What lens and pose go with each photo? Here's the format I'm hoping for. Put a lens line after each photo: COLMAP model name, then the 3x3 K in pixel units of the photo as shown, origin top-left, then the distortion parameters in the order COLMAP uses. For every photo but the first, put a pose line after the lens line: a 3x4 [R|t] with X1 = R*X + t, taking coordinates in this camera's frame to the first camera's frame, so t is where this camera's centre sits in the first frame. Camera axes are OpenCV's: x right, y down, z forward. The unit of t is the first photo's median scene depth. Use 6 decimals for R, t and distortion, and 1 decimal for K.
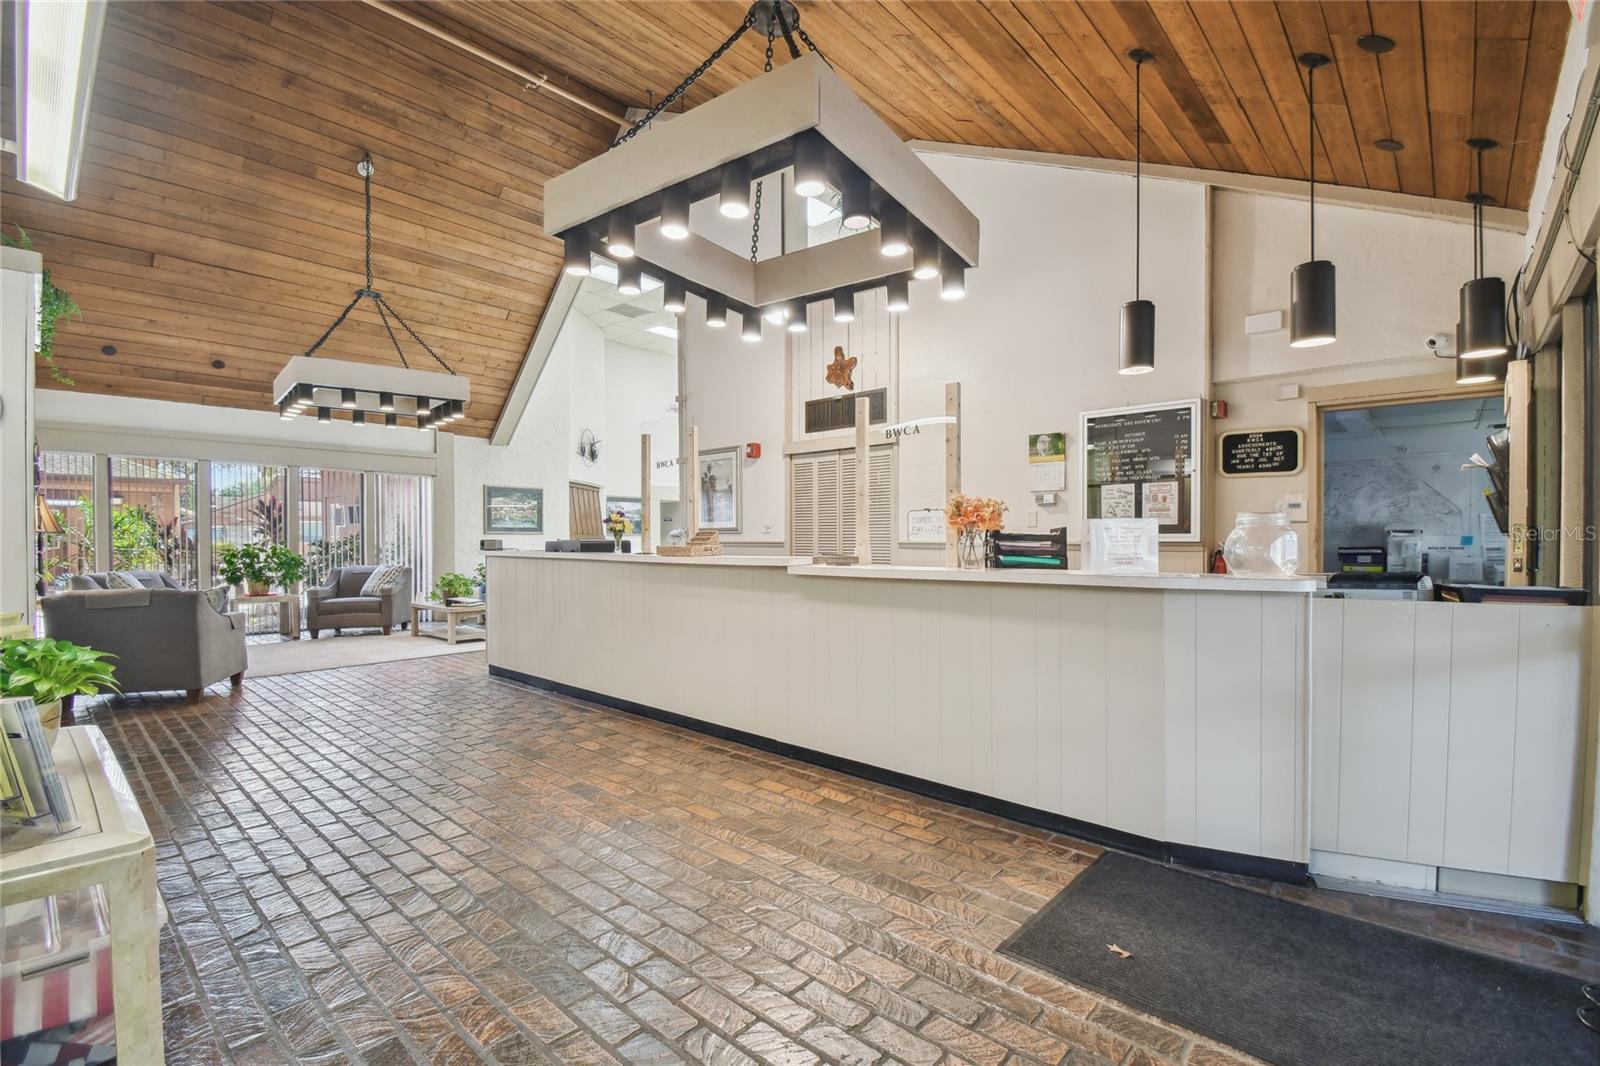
lens RADIAL K [[724.1, 0, 798.8], [0, 724.1, 534.1], [0, 0, 1]] dist [-0.005928, -0.003431]
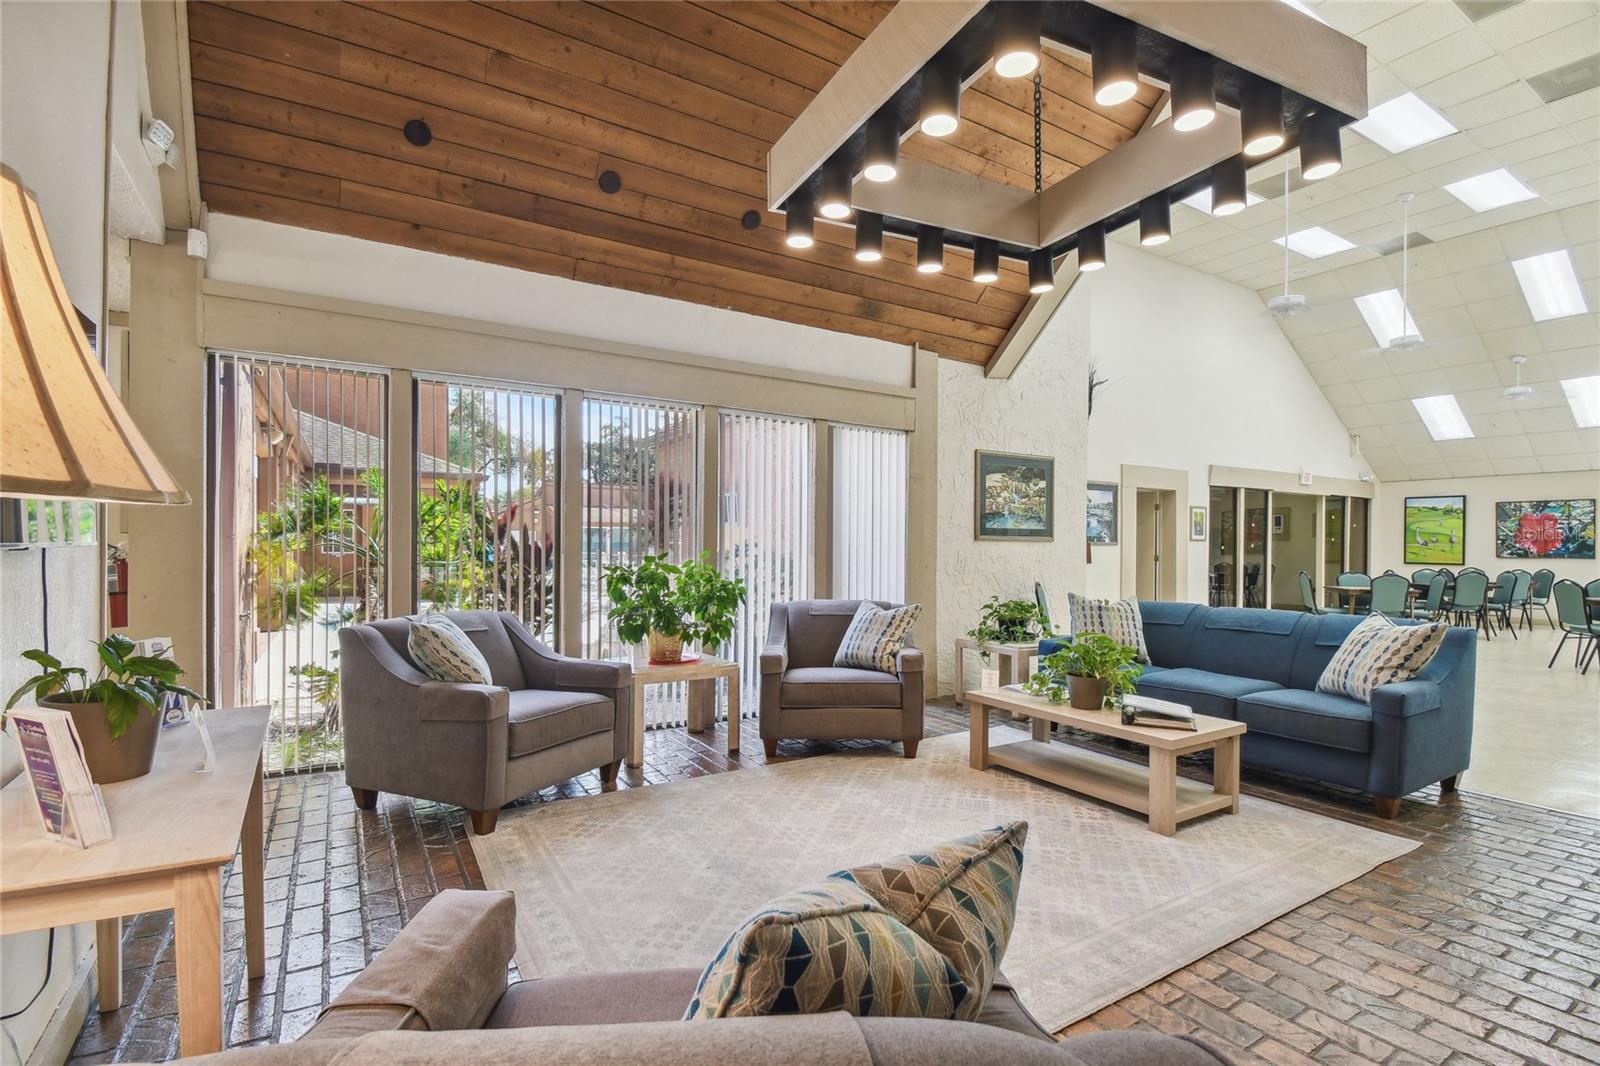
lens RADIAL K [[724.1, 0, 799.5], [0, 724.1, 539.8], [0, 0, 1]] dist [-0.005928, -0.003431]
pose [[0.967293, 0.011572, -0.253397, -0.516990], [-0.010477, 0.999929, 0.005672, -0.001918], [0.253444, -0.002832, 0.967346, 0.524107]]
